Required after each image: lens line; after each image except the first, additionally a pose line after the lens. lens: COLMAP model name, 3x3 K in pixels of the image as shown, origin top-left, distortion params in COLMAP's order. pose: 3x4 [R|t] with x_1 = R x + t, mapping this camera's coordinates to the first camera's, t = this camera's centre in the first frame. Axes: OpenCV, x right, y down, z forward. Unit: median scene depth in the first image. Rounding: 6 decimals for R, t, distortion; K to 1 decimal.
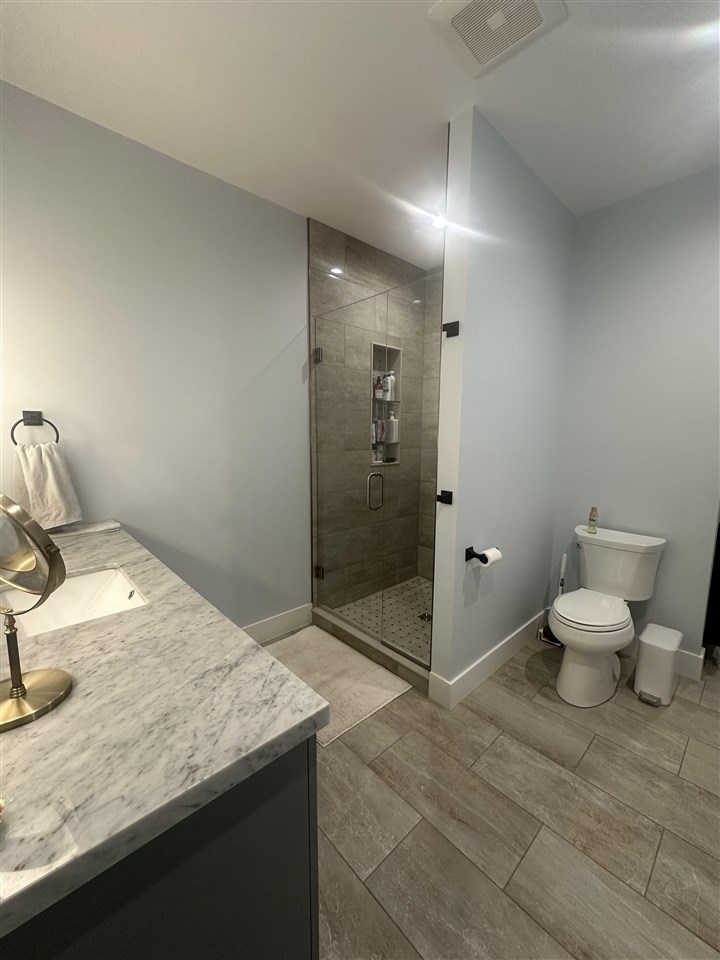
lens RADIAL K [[381.4, 0, 360.0], [0, 381.4, 480.0], [0, 0, 1]] dist [-0.002252, 0.000129]
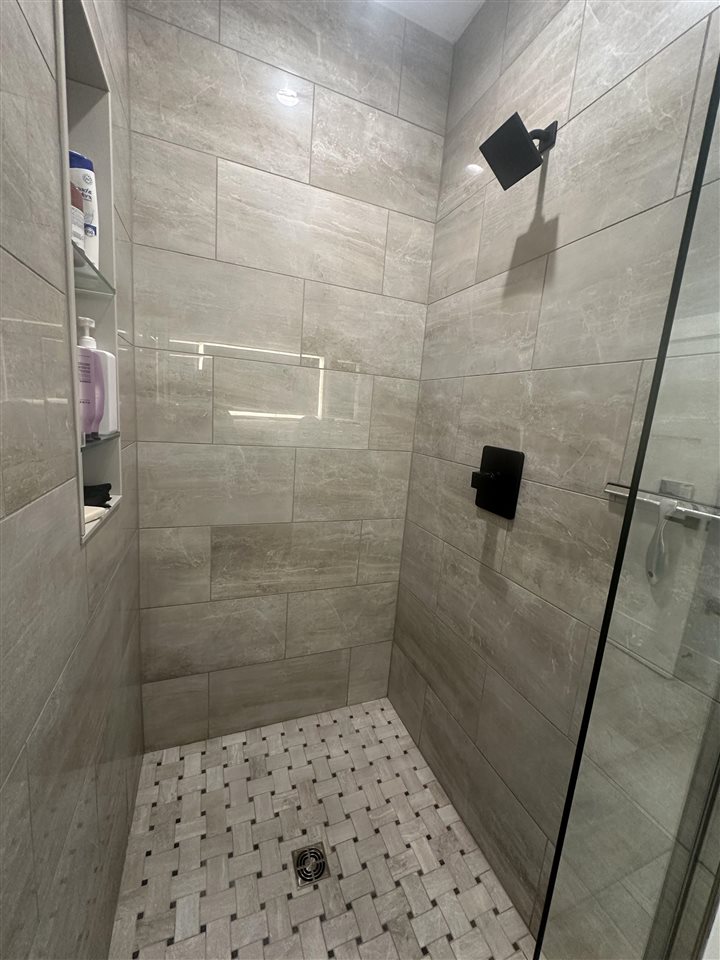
lens RADIAL K [[381.4, 0, 360.0], [0, 381.4, 480.0], [0, 0, 1]] dist [-0.002252, 0.000129]
pose [[0.356618, -0.141772, 0.923431, -0.113831], [0.045566, 0.989882, 0.134377, -0.092967], [-0.933139, -0.005844, 0.359469, 0.720081]]
